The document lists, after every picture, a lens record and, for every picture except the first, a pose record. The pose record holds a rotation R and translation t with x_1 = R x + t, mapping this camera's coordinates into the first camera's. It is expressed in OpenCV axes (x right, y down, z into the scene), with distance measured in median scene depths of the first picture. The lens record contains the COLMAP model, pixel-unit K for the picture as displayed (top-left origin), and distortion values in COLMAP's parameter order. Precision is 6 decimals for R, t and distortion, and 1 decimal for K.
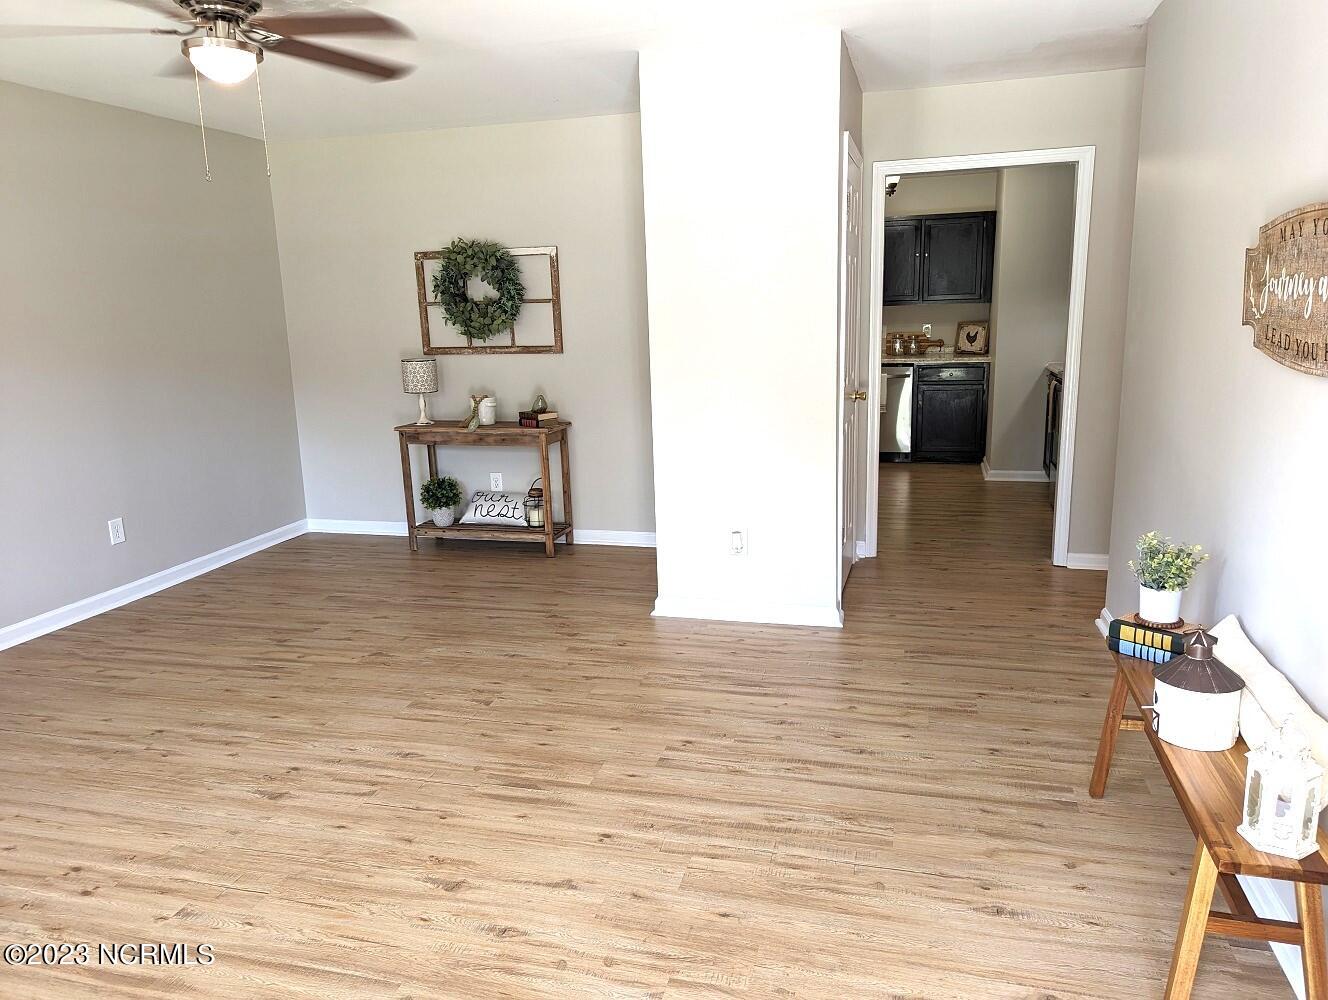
lens RADIAL K [[924.5, 0, 665.9], [0, 924.5, 500.2], [0, 0, 1]] dist [0.002900, 0.001231]
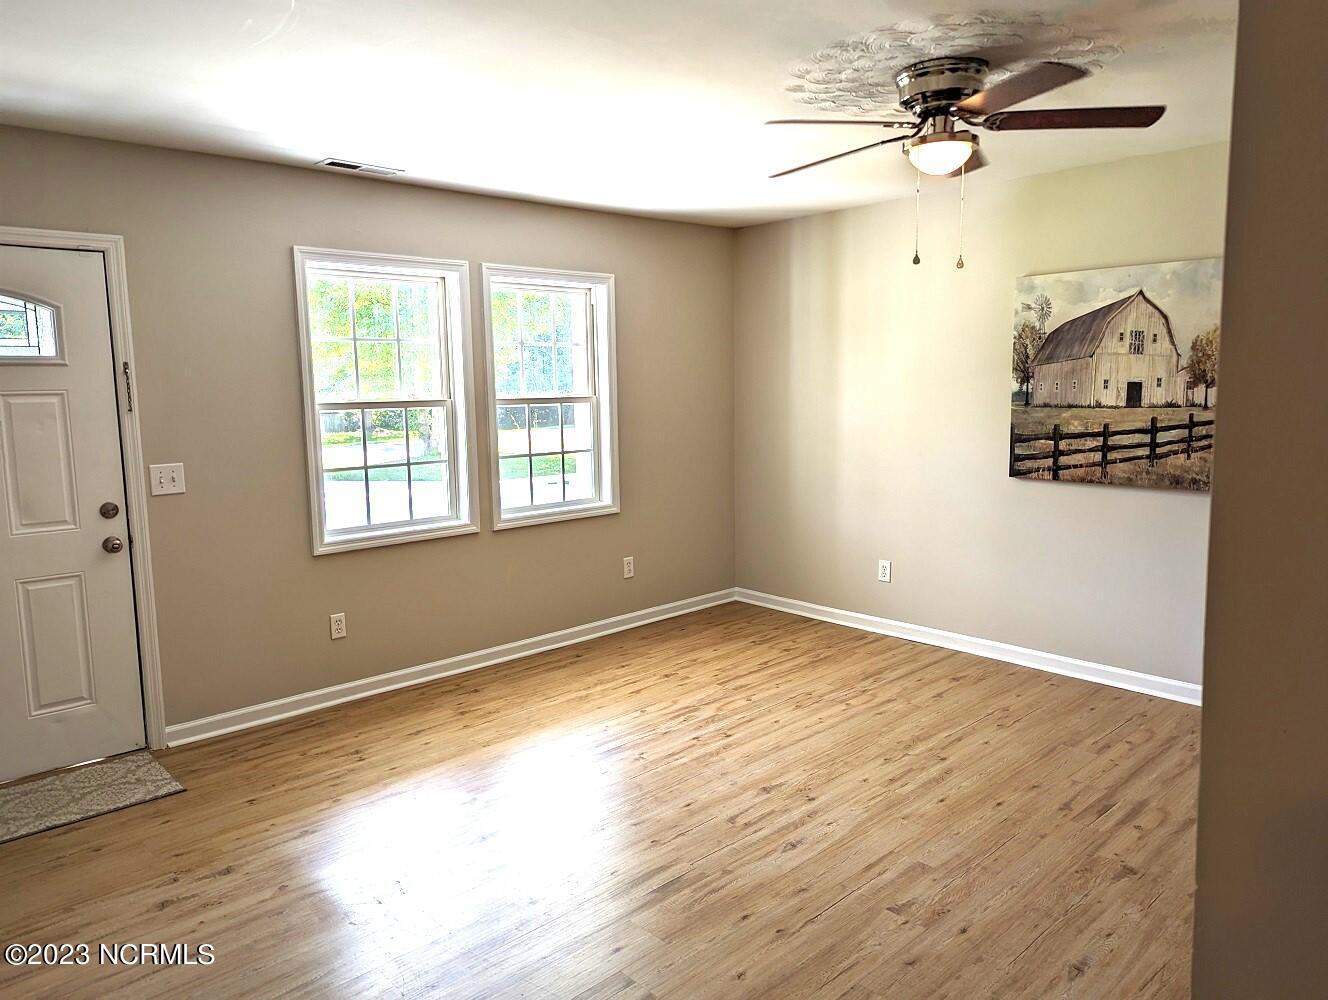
lens RADIAL K [[924.5, 0, 663.3], [0, 924.5, 500.3], [0, 0, 1]] dist [0.002900, 0.001231]
pose [[-0.524250, 0.140286, -0.839930, 0.521618], [-0.151404, 0.955267, 0.254050, -0.279504], [0.837997, 0.260355, -0.479558, 1.161592]]
